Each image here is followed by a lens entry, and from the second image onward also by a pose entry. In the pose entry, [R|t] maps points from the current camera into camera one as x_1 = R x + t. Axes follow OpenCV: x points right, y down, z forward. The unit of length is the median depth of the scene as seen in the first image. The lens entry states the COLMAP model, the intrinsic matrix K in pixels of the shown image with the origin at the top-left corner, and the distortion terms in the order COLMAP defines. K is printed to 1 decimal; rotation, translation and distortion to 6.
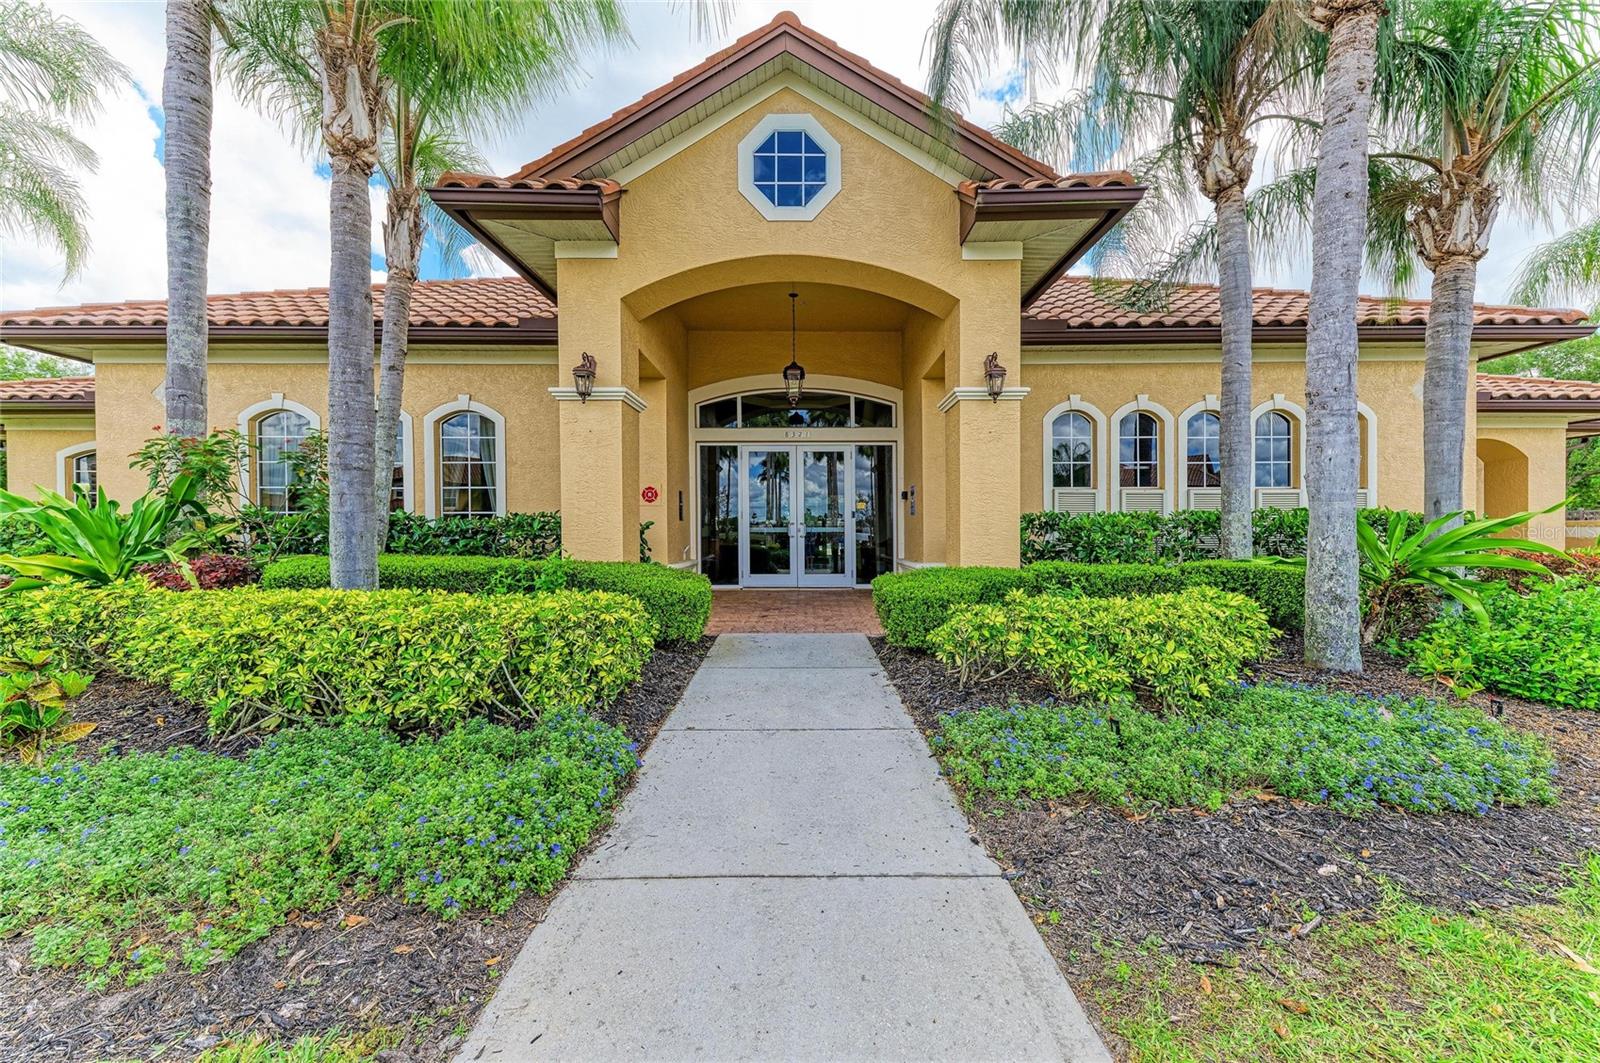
lens RADIAL K [[598.6, 0, 802.8], [0, 598.6, 529.8], [0, 0, 1]] dist [-0.000060, -0.000003]
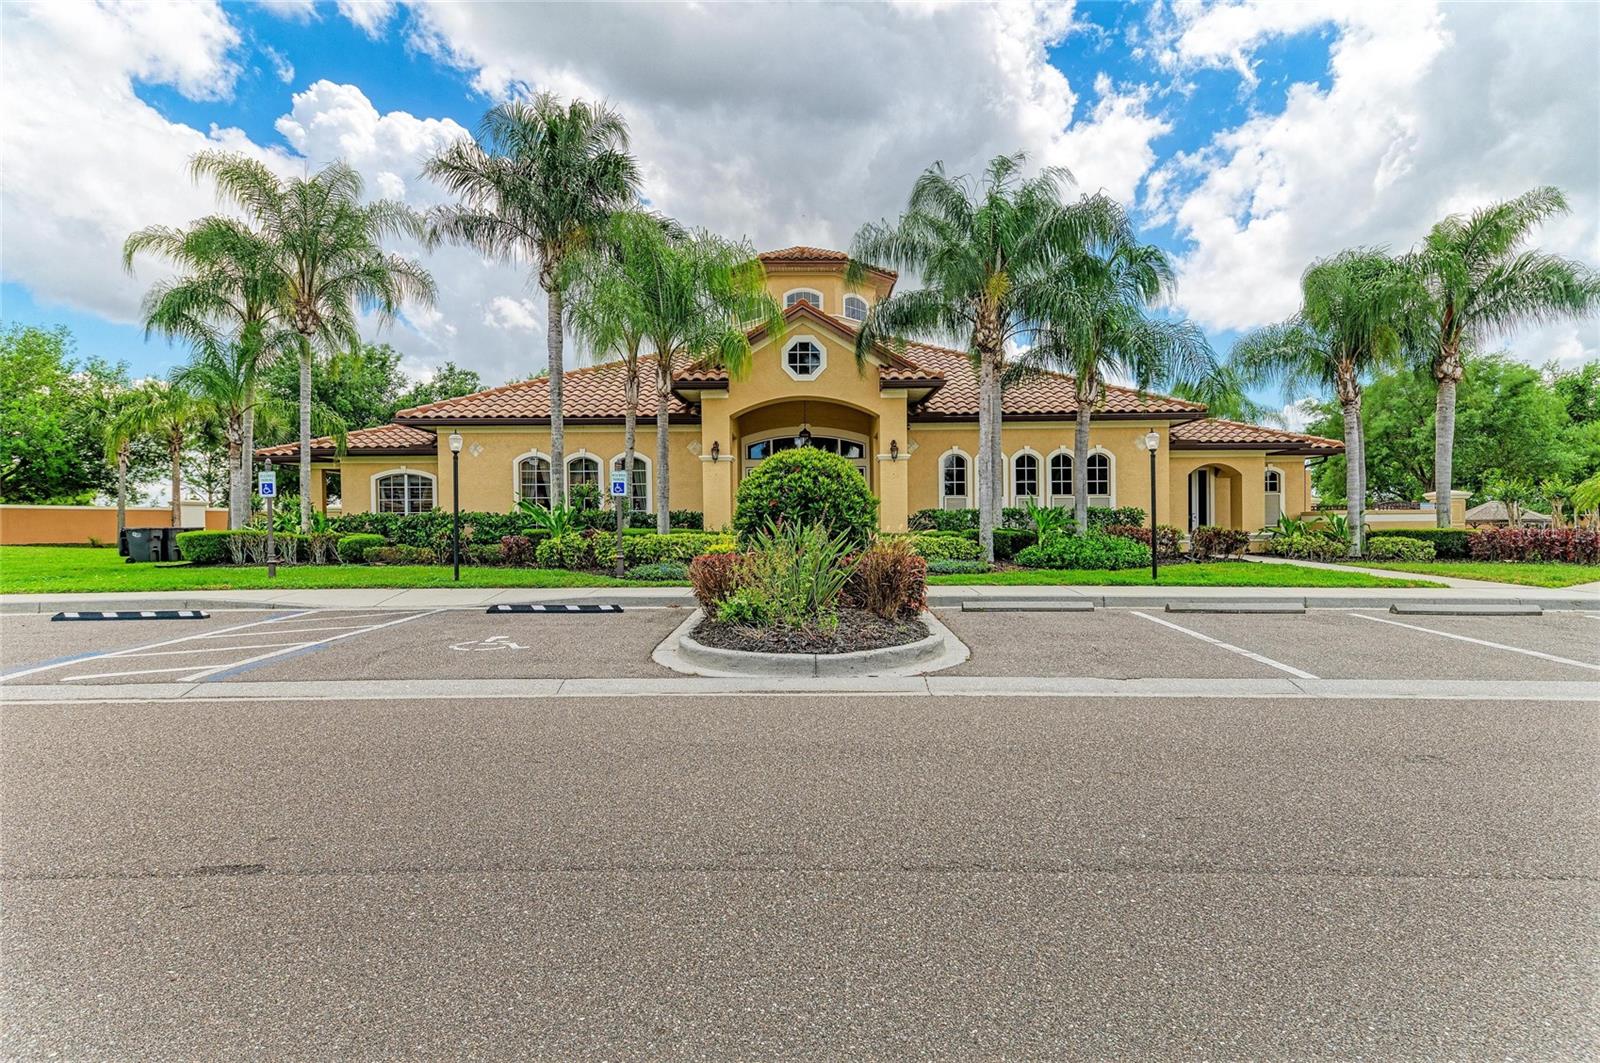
lens RADIAL K [[875.5, 0, 800.5], [0, 875.5, 527.5], [0, 0, 1]] dist [0.000075, 0.000003]
pose [[0.999989, -0.004636, 0.000505, -0.040008], [0.004637, 0.999987, -0.002144, 0.042664], [-0.000495, 0.002147, 0.999998, -2.307015]]
